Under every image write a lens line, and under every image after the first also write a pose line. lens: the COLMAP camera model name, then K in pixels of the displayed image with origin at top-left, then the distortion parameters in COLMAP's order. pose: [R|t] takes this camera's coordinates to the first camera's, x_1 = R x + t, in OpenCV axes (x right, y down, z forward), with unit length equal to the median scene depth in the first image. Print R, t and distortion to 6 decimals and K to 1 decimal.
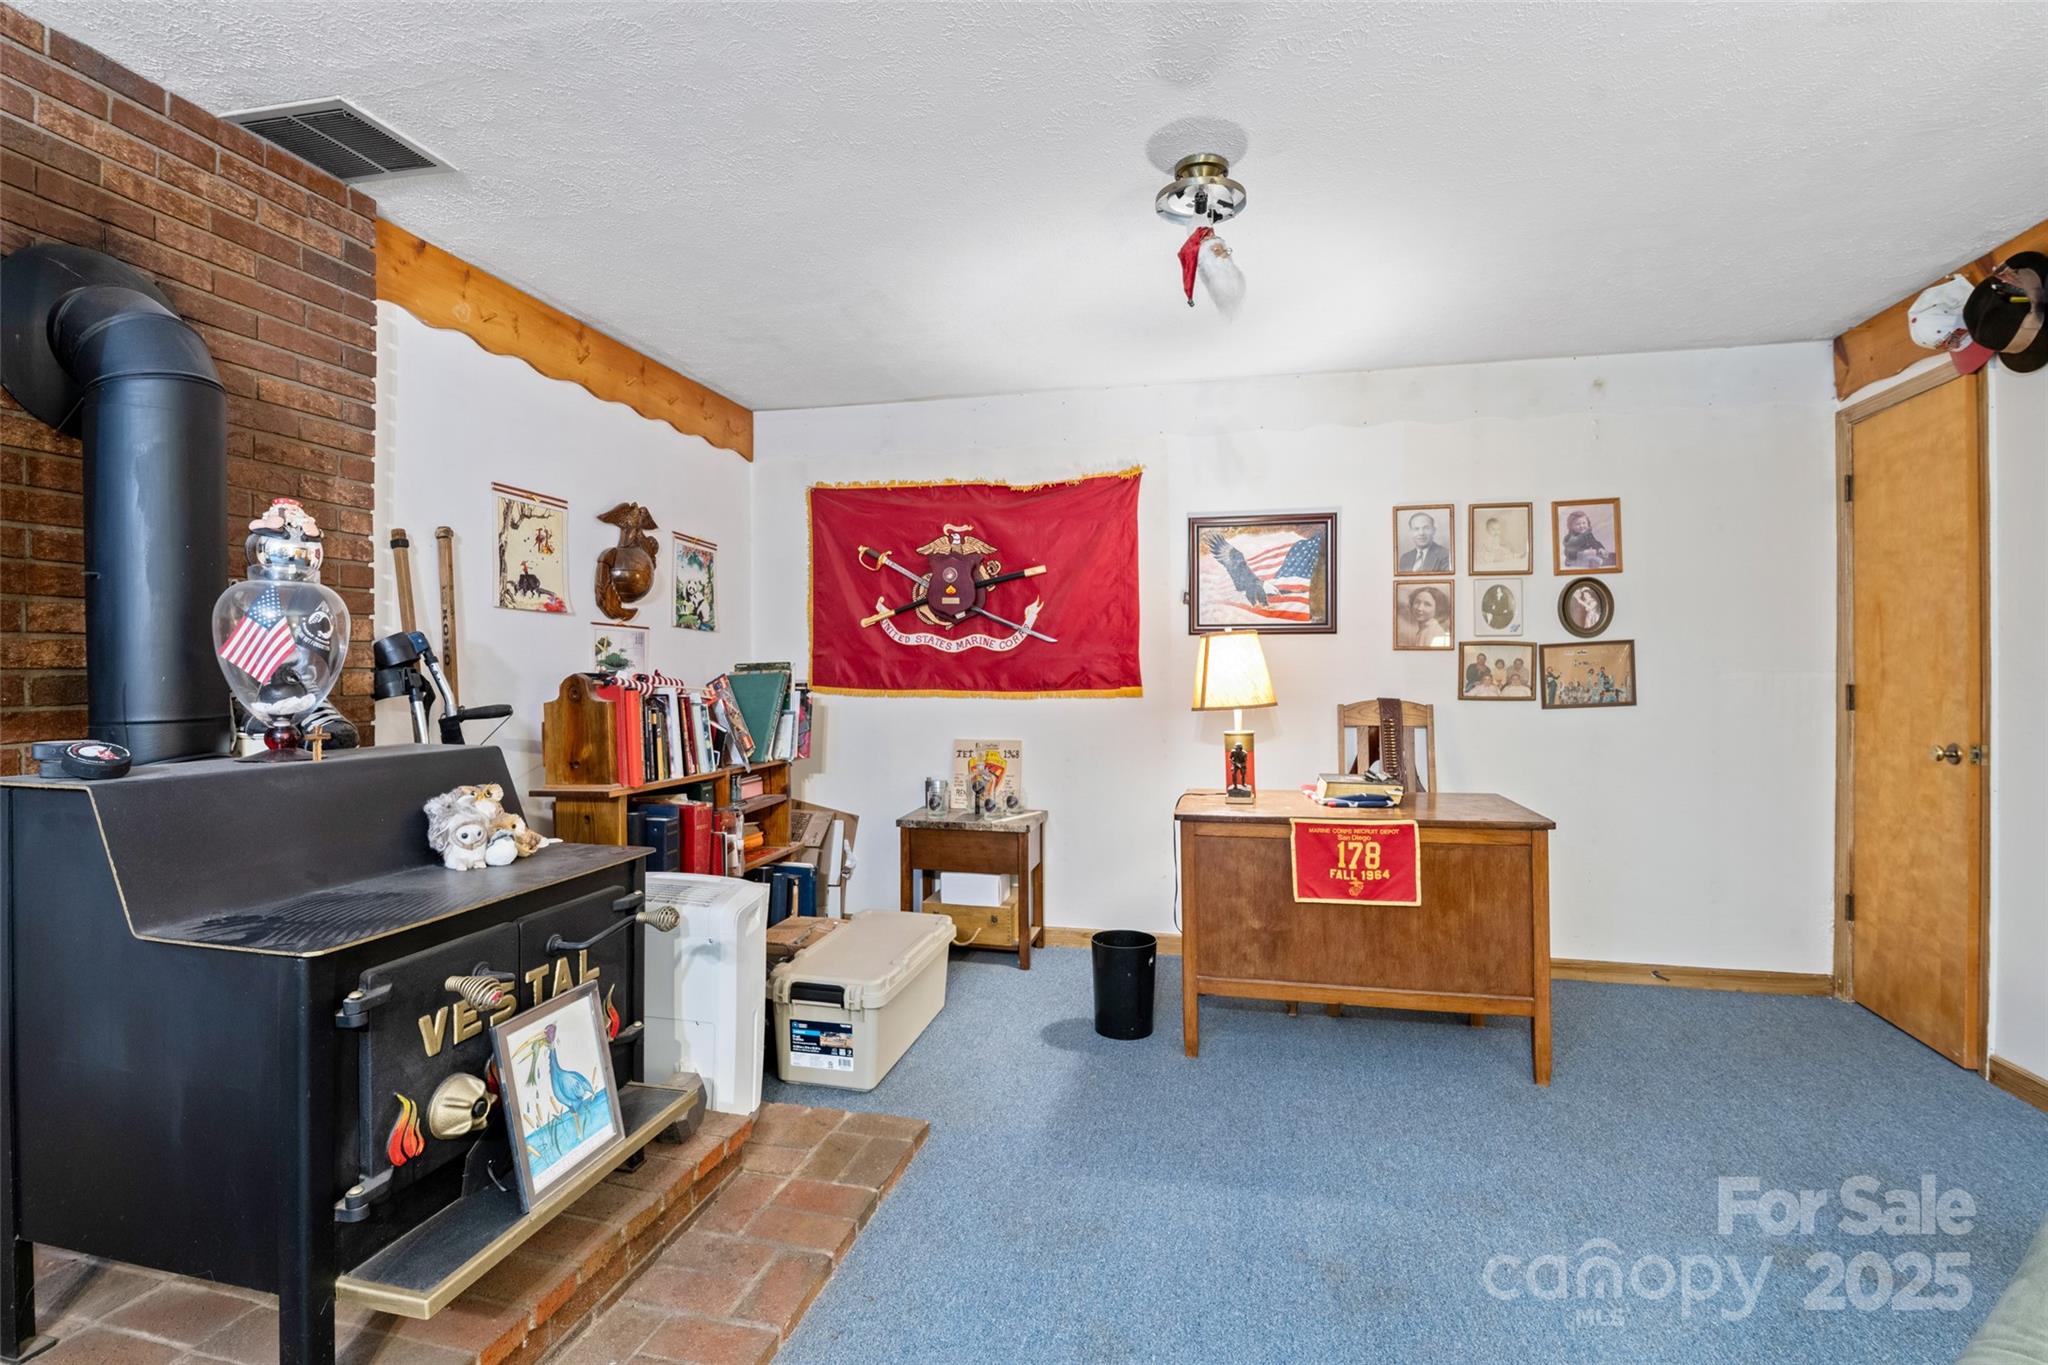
lens RADIAL K [[940.6, 0, 1024.0], [0, 940.6, 659.9], [0, 0, 1]] dist [-0.002095, -0.010085]
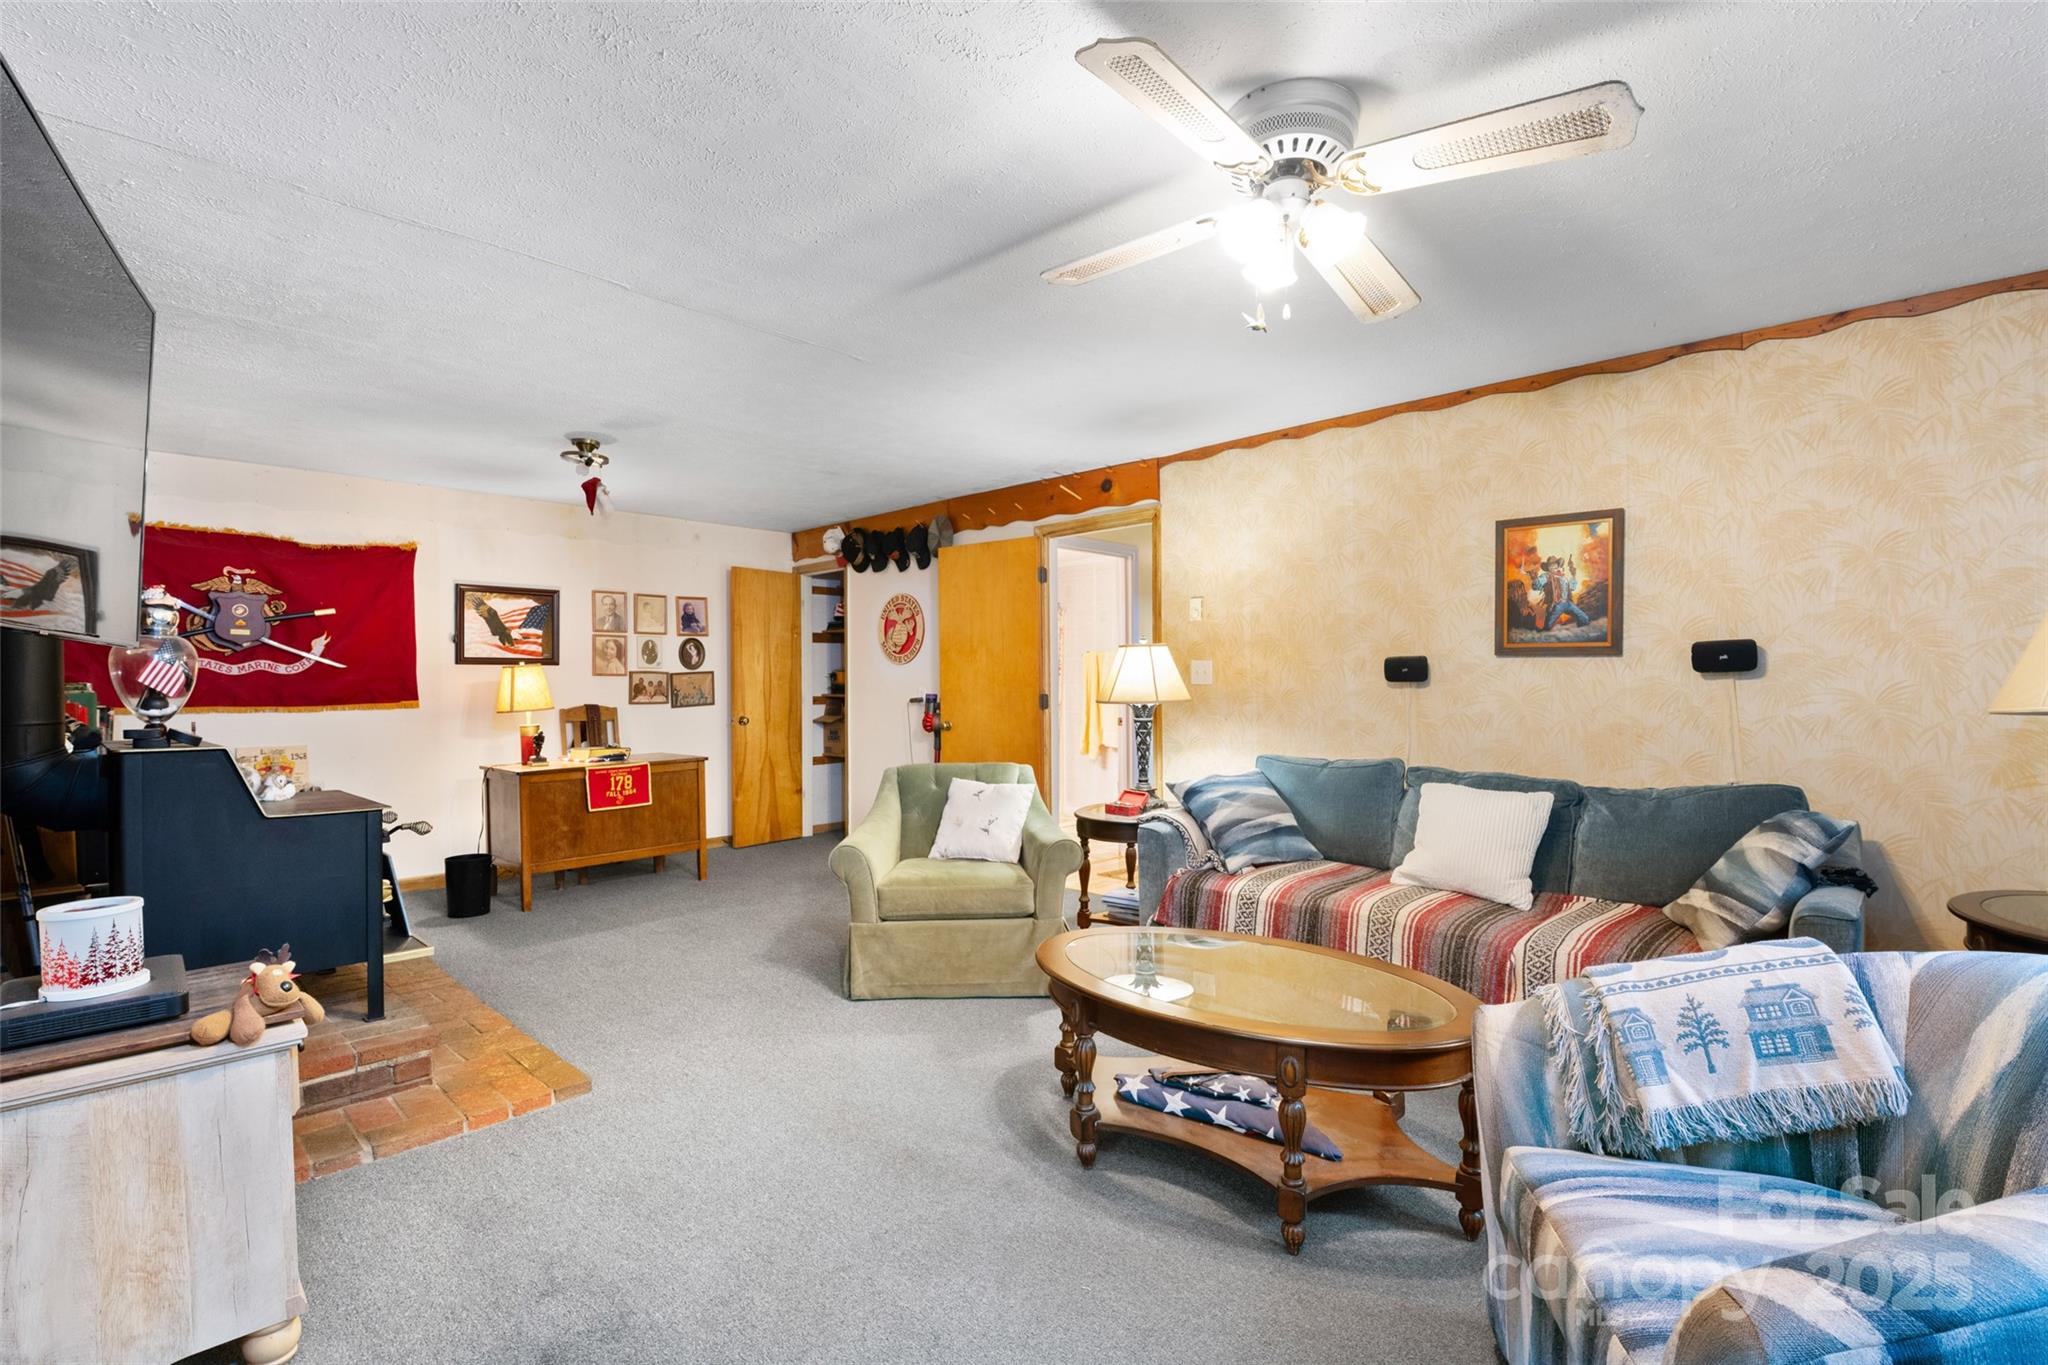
lens RADIAL K [[992.4, 0, 1028.3], [0, 992.4, 707.9], [0, 0, 1]] dist [-0.001190, -0.001431]
pose [[0.518570, -0.022875, 0.854729, -0.738510], [-0.002397, 0.999599, 0.028206, -0.004716], [-0.855032, -0.016676, 0.518307, -0.599739]]
